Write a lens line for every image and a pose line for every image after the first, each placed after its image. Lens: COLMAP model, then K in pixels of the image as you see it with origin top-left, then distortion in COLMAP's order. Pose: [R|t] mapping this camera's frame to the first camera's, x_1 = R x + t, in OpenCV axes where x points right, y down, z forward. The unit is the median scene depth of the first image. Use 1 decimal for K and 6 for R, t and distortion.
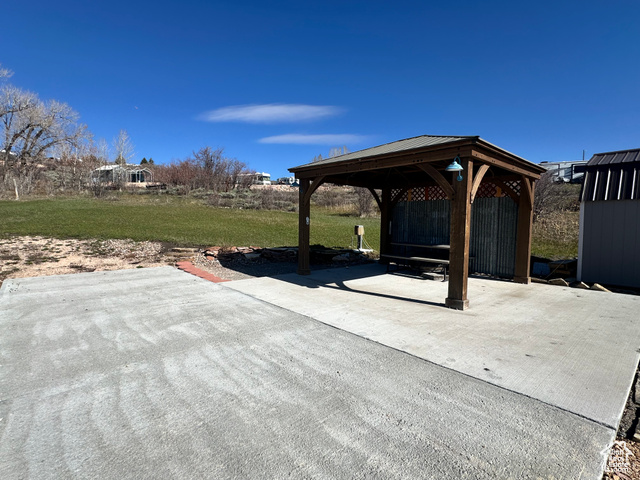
lens RADIAL K [[323.5, 0, 320.4], [0, 323.5, 239.0], [0, 0, 1]] dist [0.002464, -0.000688]
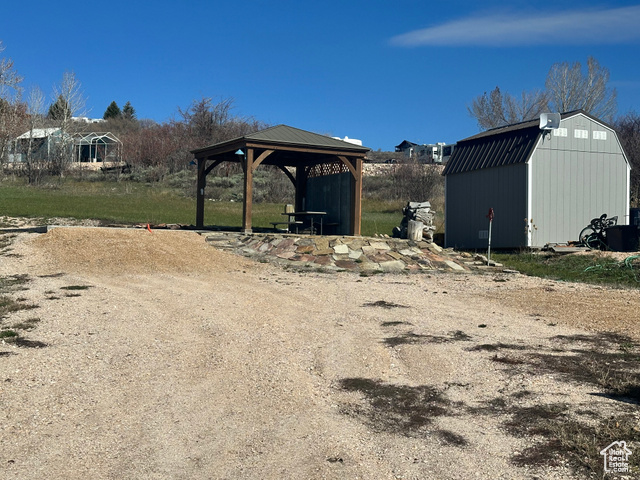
lens RADIAL K [[943.6, 0, 323.4], [0, 943.6, 241.0], [0, 0, 1]] dist [0.168780, 0.000000]
pose [[0.962109, 0.008223, -0.272542, 1.455397], [-0.031123, 0.996324, -0.079808, 0.423516], [0.270883, 0.085266, 0.958828, -2.441961]]
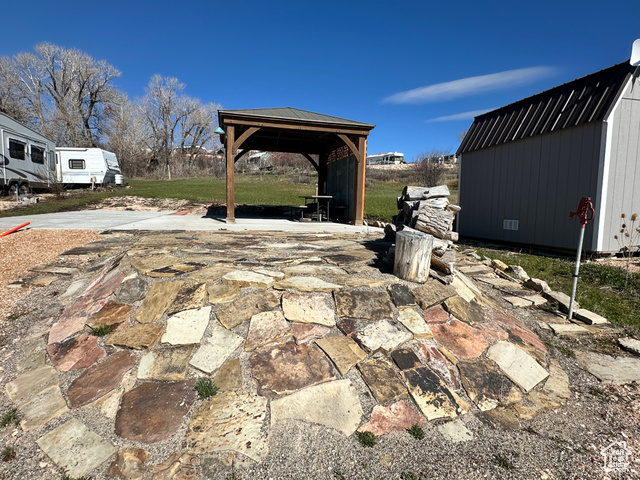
lens RADIAL K [[358.3, 0, 316.8], [0, 358.3, 238.1], [0, 0, 1]] dist [-0.000113, -0.000334]
pose [[0.885519, 0.055181, -0.461315, 1.066333], [-0.043537, 0.998408, 0.035856, 0.138291], [0.462559, -0.011667, 0.886512, -0.216087]]
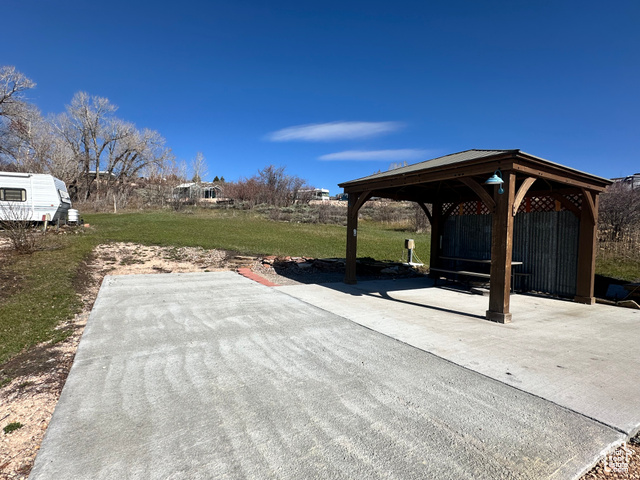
lens RADIAL K [[323.5, 0, 318.2], [0, 323.5, 239.1], [0, 0, 1]] dist [0.002464, -0.000688]
pose [[0.982484, 0.020799, -0.185182, 0.039506], [-0.029532, 0.998572, -0.044526, 0.015249], [0.183991, 0.049215, 0.981695, -0.057795]]
